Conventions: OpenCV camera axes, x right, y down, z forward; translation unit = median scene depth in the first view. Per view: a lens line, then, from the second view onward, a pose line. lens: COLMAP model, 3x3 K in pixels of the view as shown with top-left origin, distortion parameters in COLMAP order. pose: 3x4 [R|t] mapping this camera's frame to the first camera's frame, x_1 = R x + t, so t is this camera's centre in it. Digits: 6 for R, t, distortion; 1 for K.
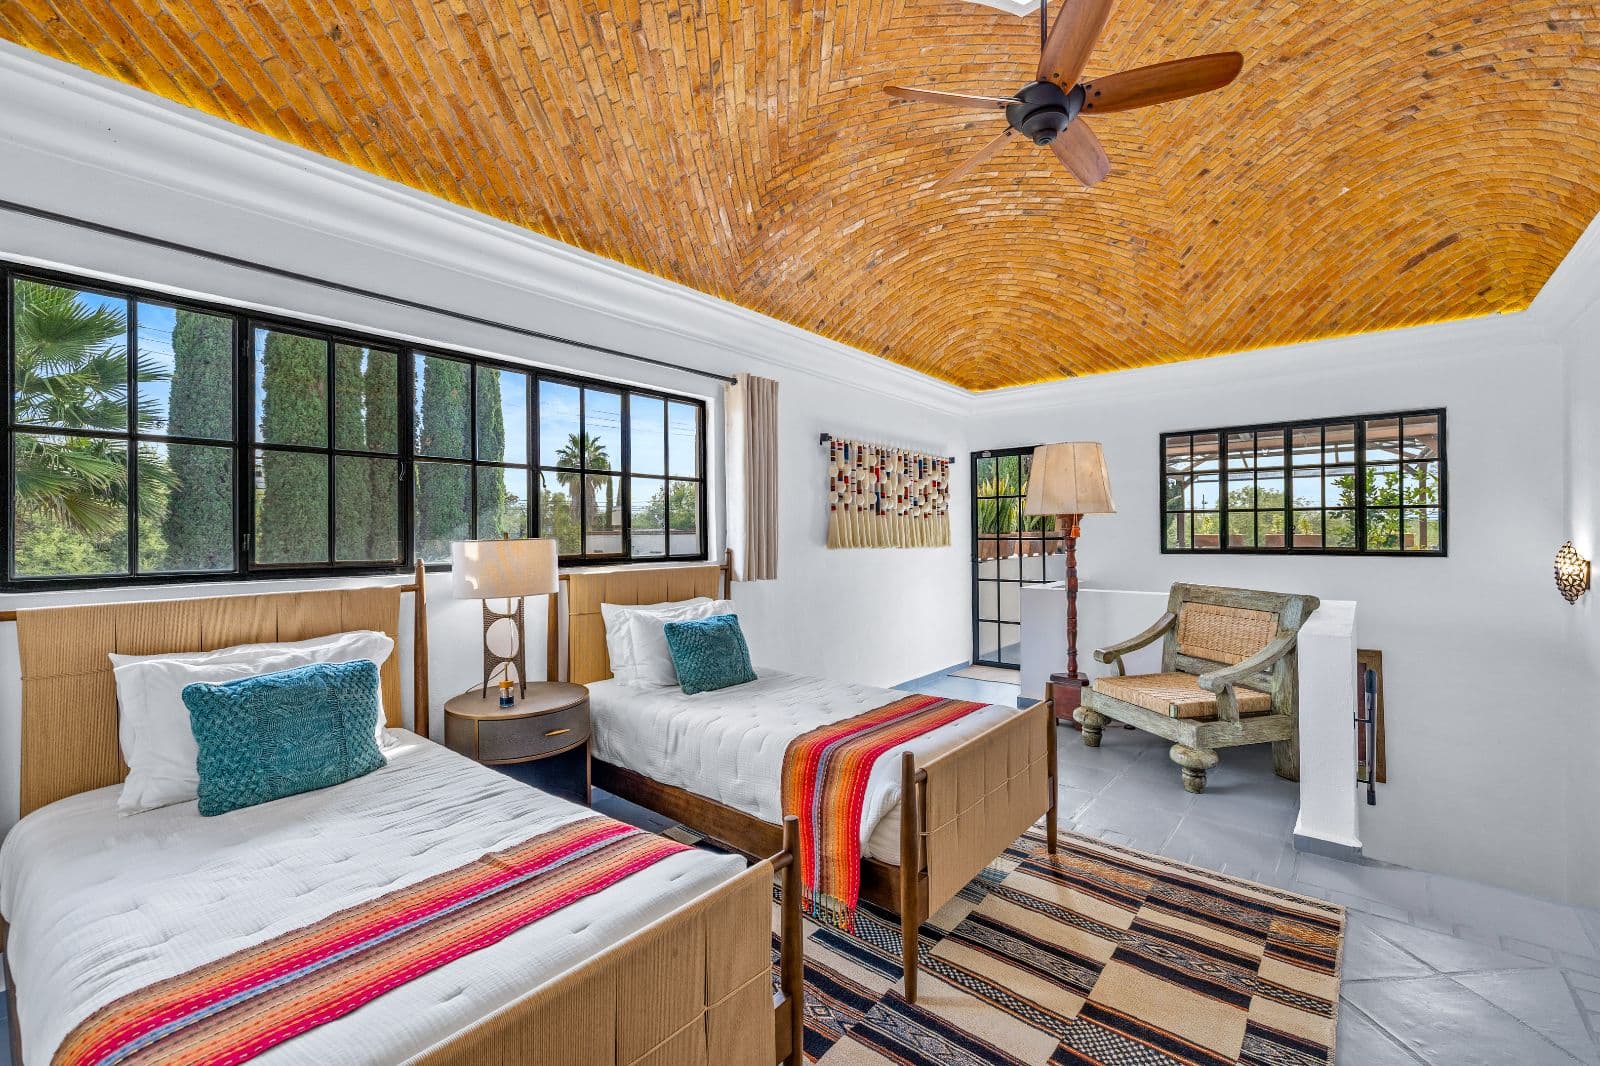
lens RADIAL K [[666.4, 0, 803.5], [0, 666.4, 536.1], [0, 0, 1]] dist [-0.002070, -0.000168]
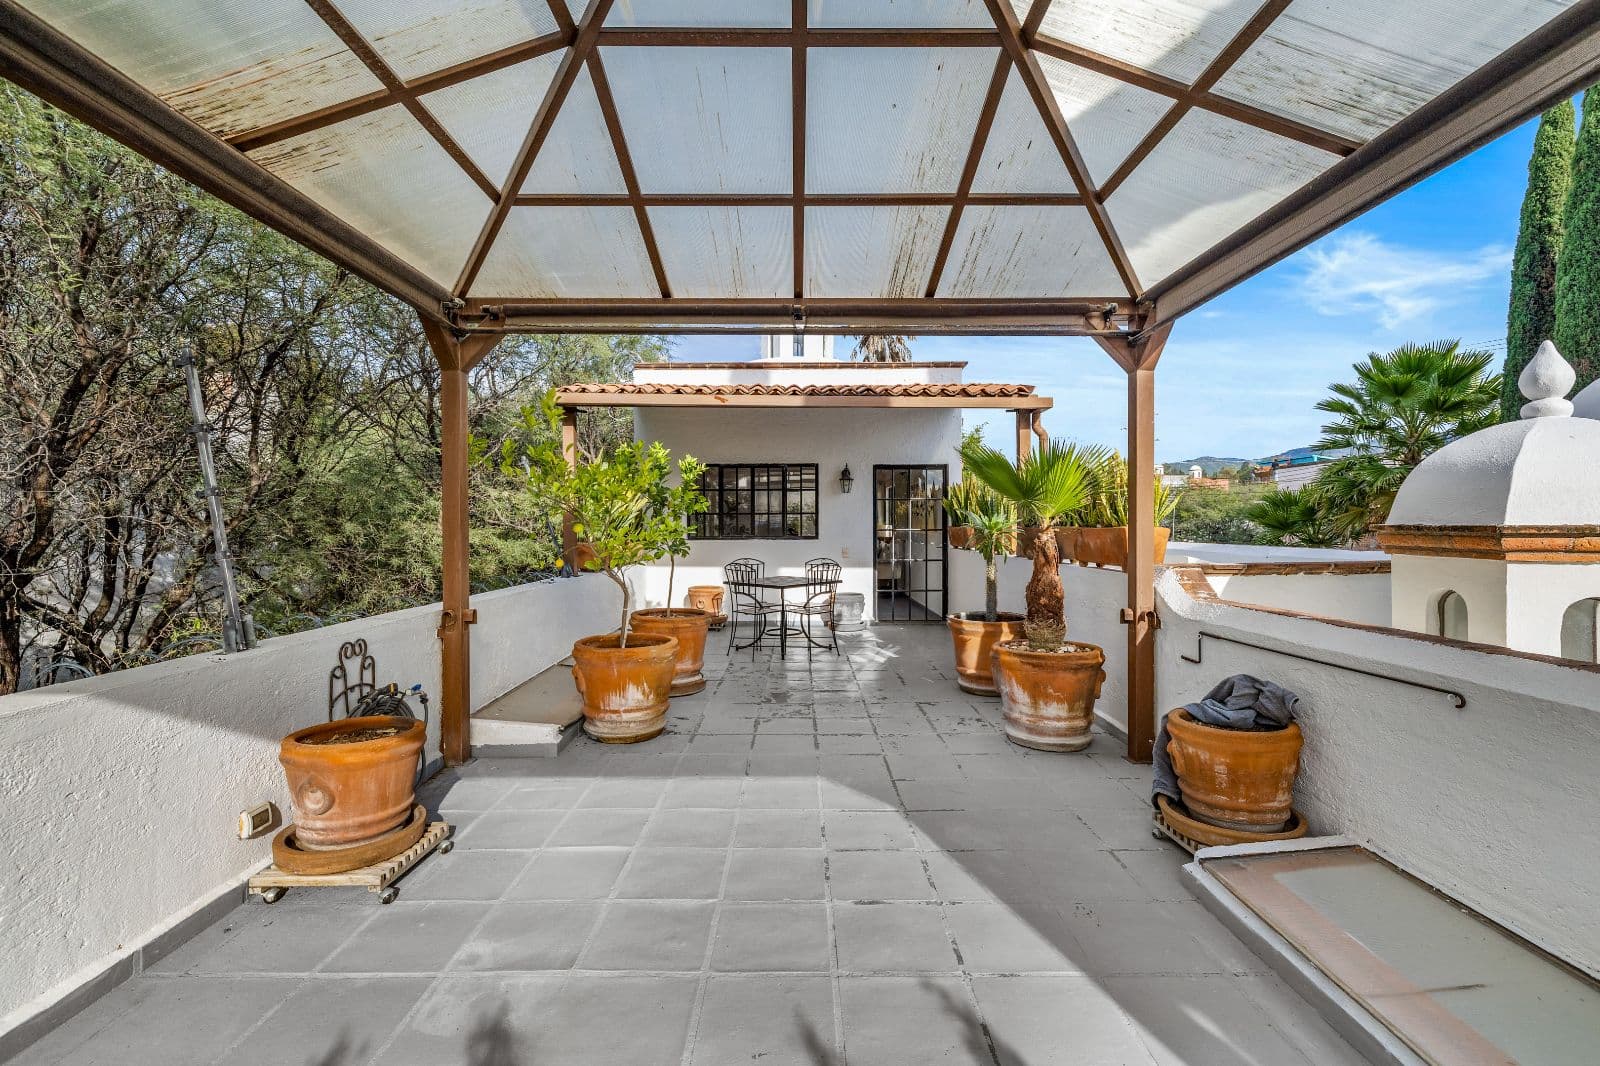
lens RADIAL K [[699.7, 0, 801.8], [0, 699.7, 529.3], [0, 0, 1]] dist [0.001343, 0.000072]
pose [[0.760433, 0.005456, 0.649394, -0.390656], [-0.011658, 0.999918, 0.005249, -0.007622], [-0.649312, -0.011562, 0.760434, -0.513372]]
